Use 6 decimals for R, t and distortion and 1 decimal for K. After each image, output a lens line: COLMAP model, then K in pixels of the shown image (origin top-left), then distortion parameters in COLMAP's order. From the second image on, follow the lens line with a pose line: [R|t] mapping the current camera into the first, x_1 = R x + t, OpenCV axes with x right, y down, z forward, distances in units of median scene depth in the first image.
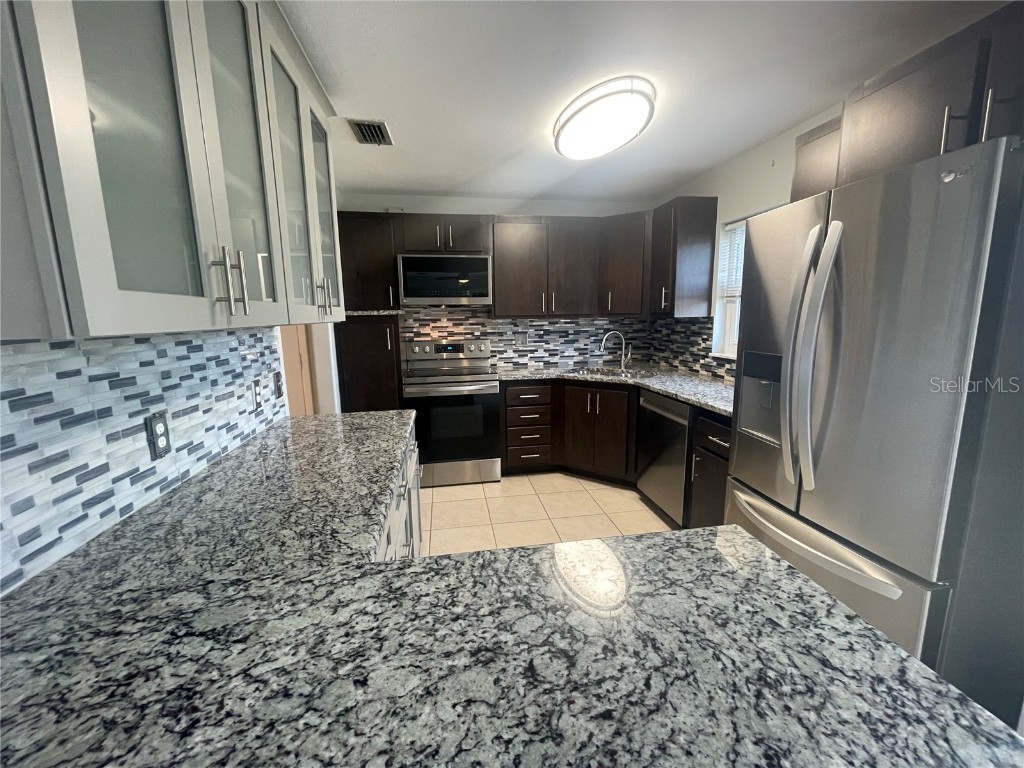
lens RADIAL K [[411.4, 0, 512.0], [0, 411.4, 384.0], [0, 0, 1]] dist [0.000834, 0.000053]
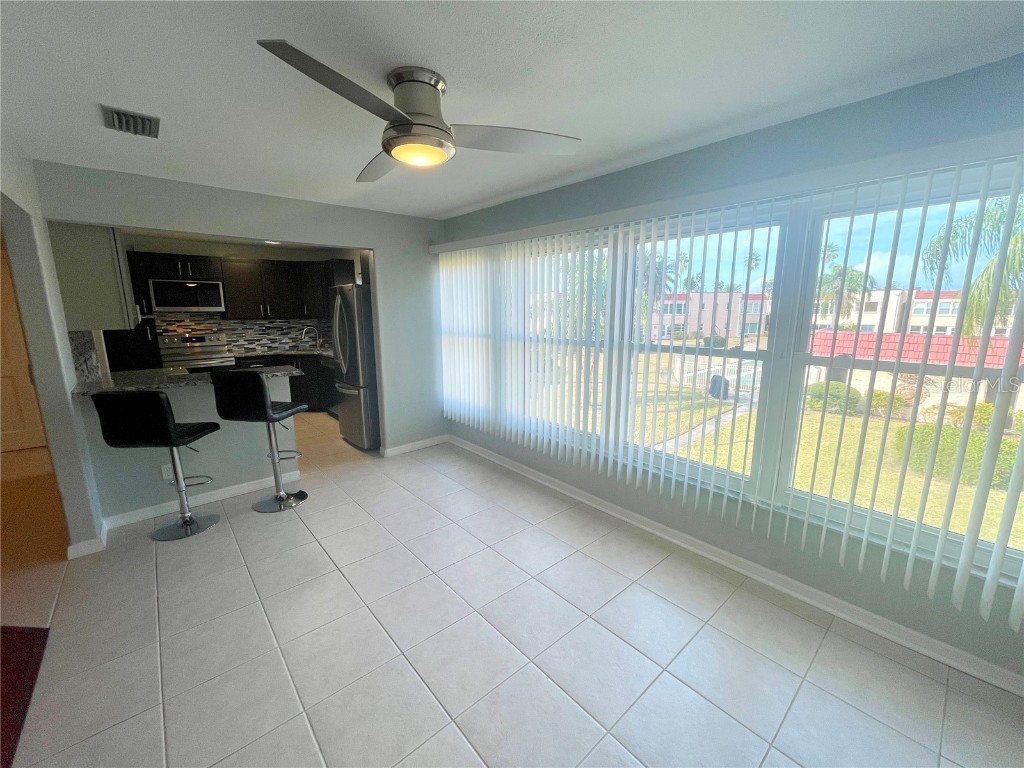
lens RADIAL K [[411.4, 0, 512.0], [0, 411.4, 384.0], [0, 0, 1]] dist [0.000834, 0.000053]
pose [[0.845646, -0.083627, 0.527152, 0.026413], [0.075277, 0.996464, 0.037321, 0.104267], [-0.528410, 0.008122, 0.848951, -0.870657]]
